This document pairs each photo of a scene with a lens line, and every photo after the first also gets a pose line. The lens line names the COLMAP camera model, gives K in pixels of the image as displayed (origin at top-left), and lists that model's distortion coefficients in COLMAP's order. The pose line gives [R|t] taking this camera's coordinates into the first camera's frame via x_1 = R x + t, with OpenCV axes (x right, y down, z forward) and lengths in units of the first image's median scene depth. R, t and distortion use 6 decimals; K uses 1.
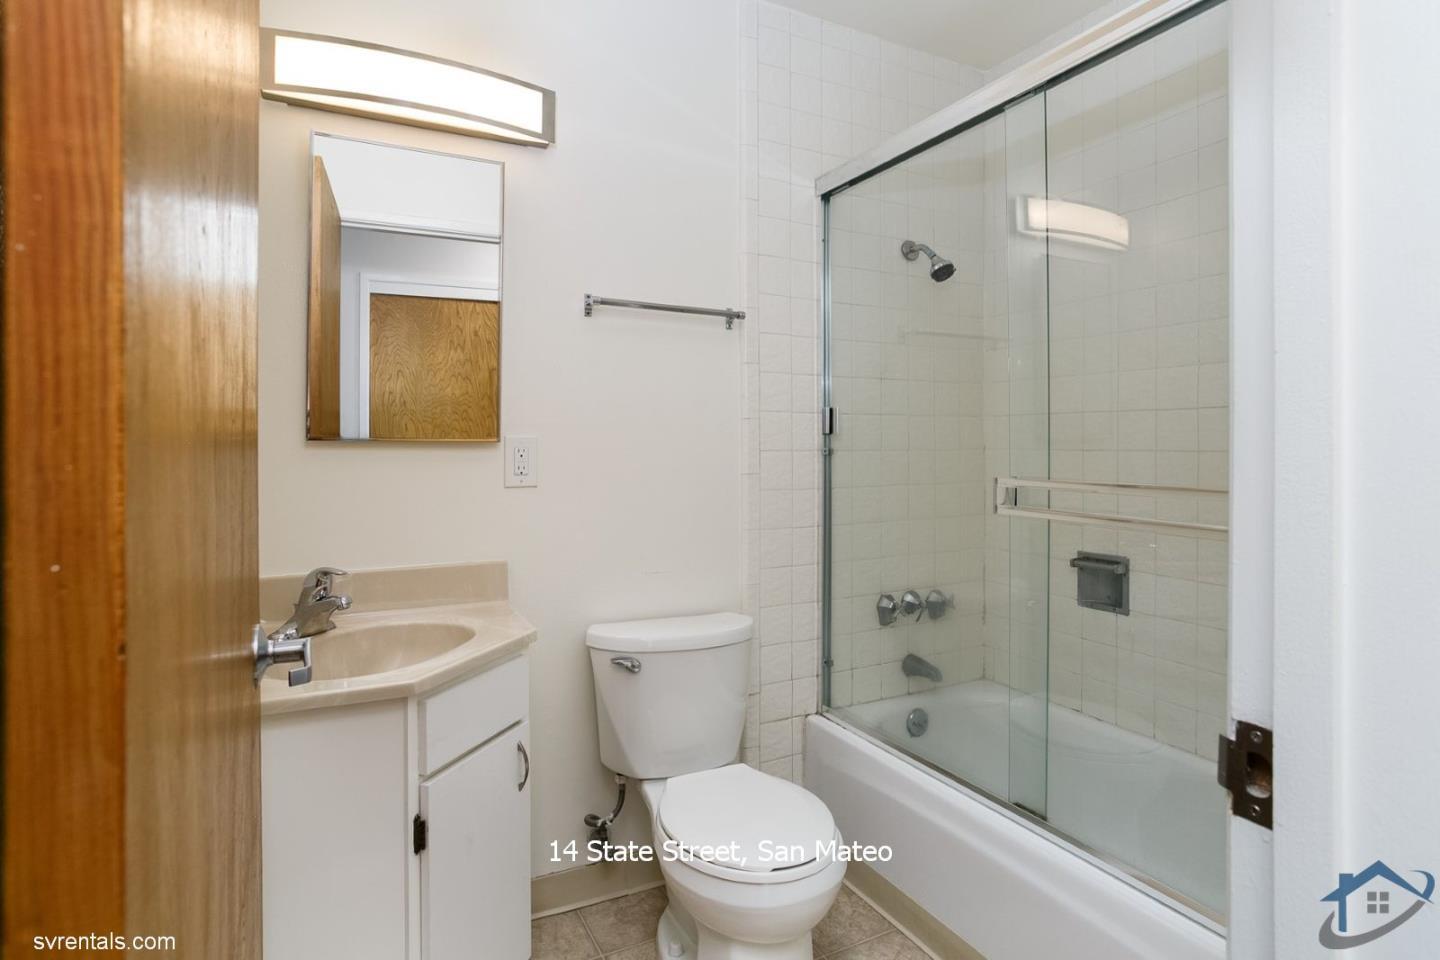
lens RADIAL K [[743.1, 0, 722.6], [0, 743.1, 343.9], [0, 0, 1]] dist [-0.005413, -0.000560]
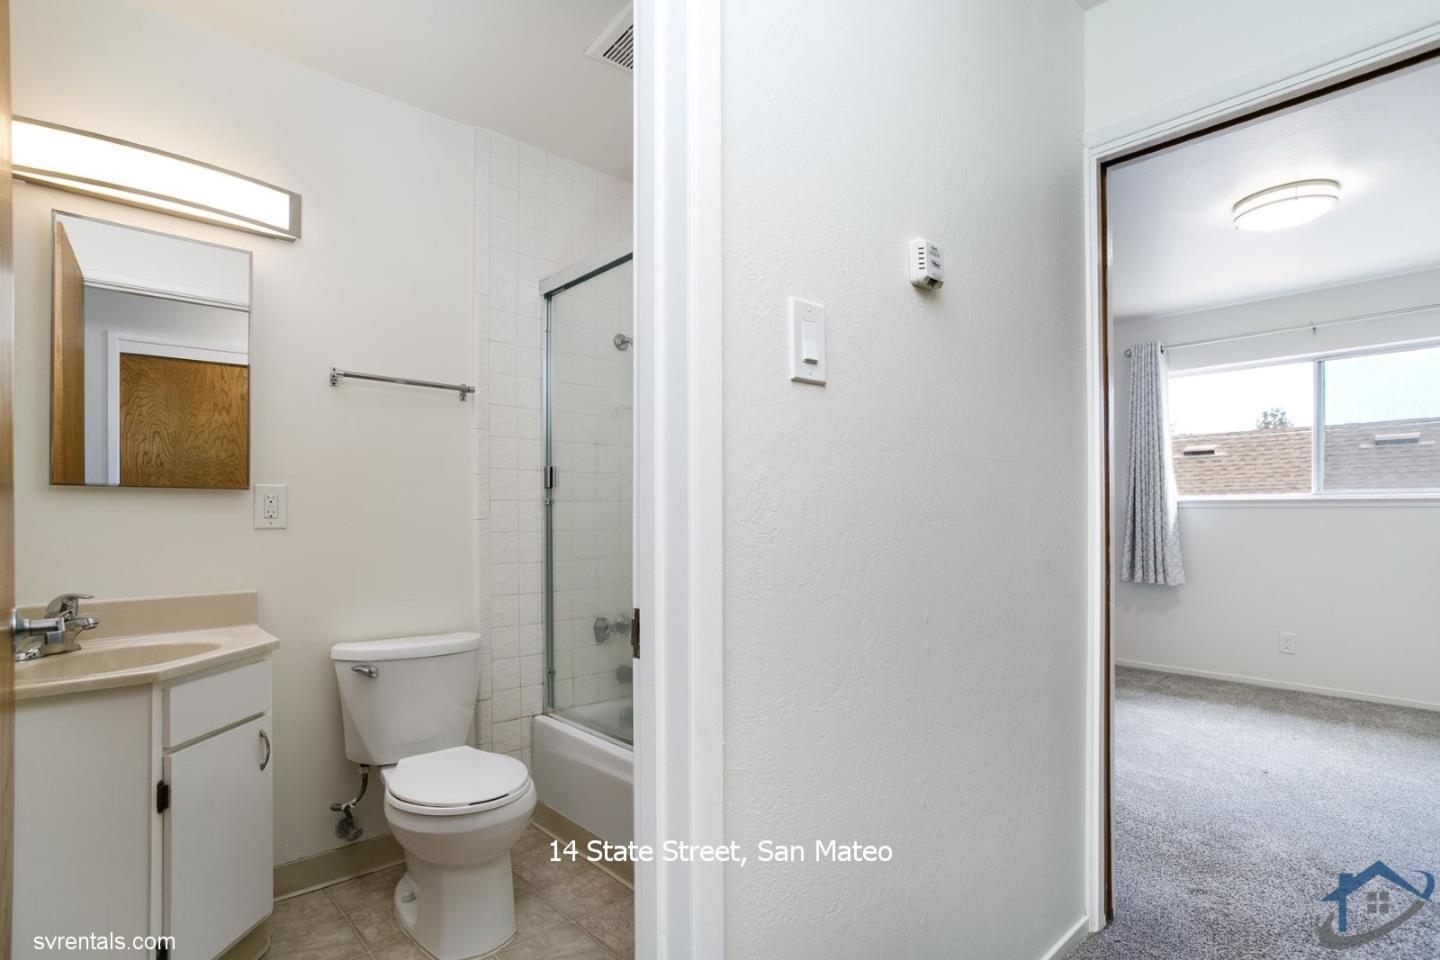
lens RADIAL K [[736.1, 0, 723.4], [0, 736.1, 447.9], [0, 0, 1]] dist [-0.021963, 0.029056]
pose [[0.970690, 0.016996, 0.239734, 0.133202], [-0.026723, 0.998944, 0.037380, 0.000937], [-0.238846, -0.042690, 0.970119, -0.270497]]
